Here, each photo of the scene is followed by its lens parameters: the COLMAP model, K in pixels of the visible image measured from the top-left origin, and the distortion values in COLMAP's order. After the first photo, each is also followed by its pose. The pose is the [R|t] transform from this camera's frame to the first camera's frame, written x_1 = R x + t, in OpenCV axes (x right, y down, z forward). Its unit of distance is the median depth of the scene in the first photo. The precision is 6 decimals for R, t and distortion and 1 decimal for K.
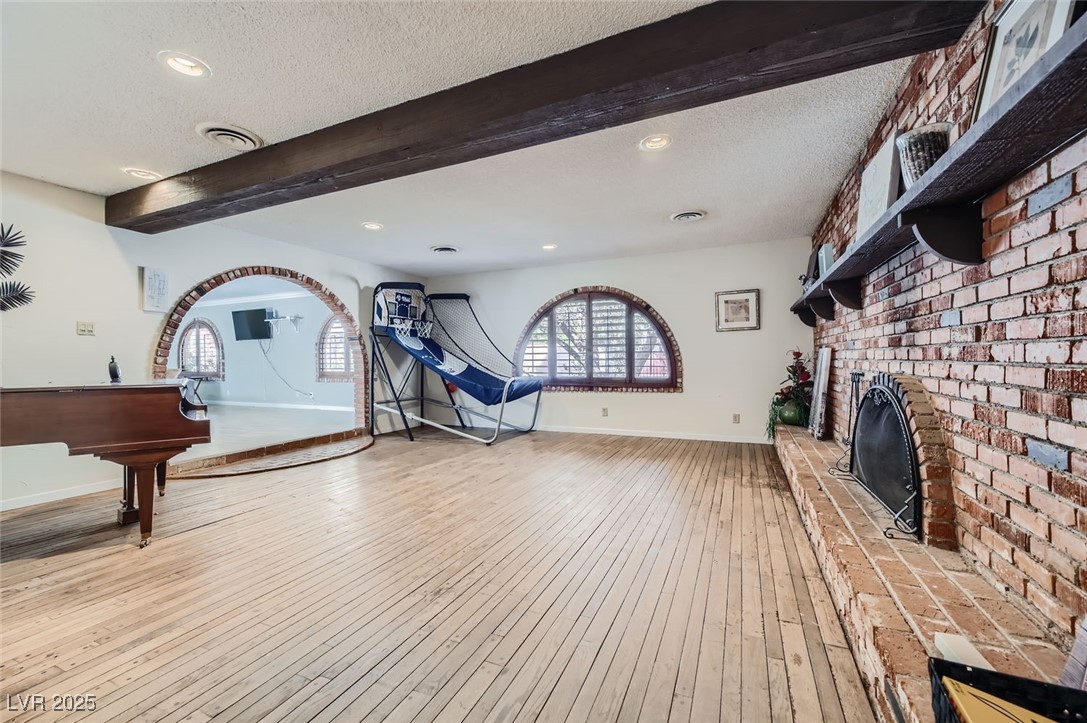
lens RADIAL K [[445.8, 0, 540.9], [0, 445.8, 358.5], [0, 0, 1]] dist [0.000758, -0.000189]
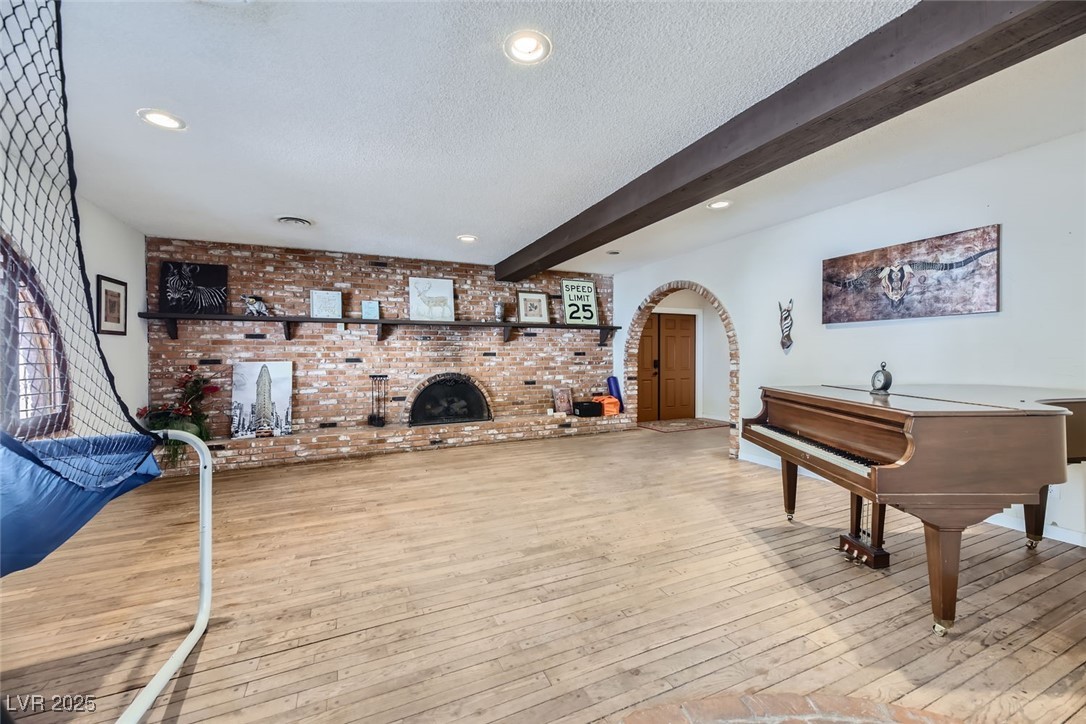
lens RADIAL K [[445.4, 0, 542.2], [0, 445.4, 360.0], [0, 0, 1]] dist [0.000758, -0.000189]
pose [[-0.755175, 0.008184, 0.655473, -0.837760], [0.012593, 0.999919, 0.002023, -0.024636], [-0.655403, 0.009782, -0.755216, 1.671601]]
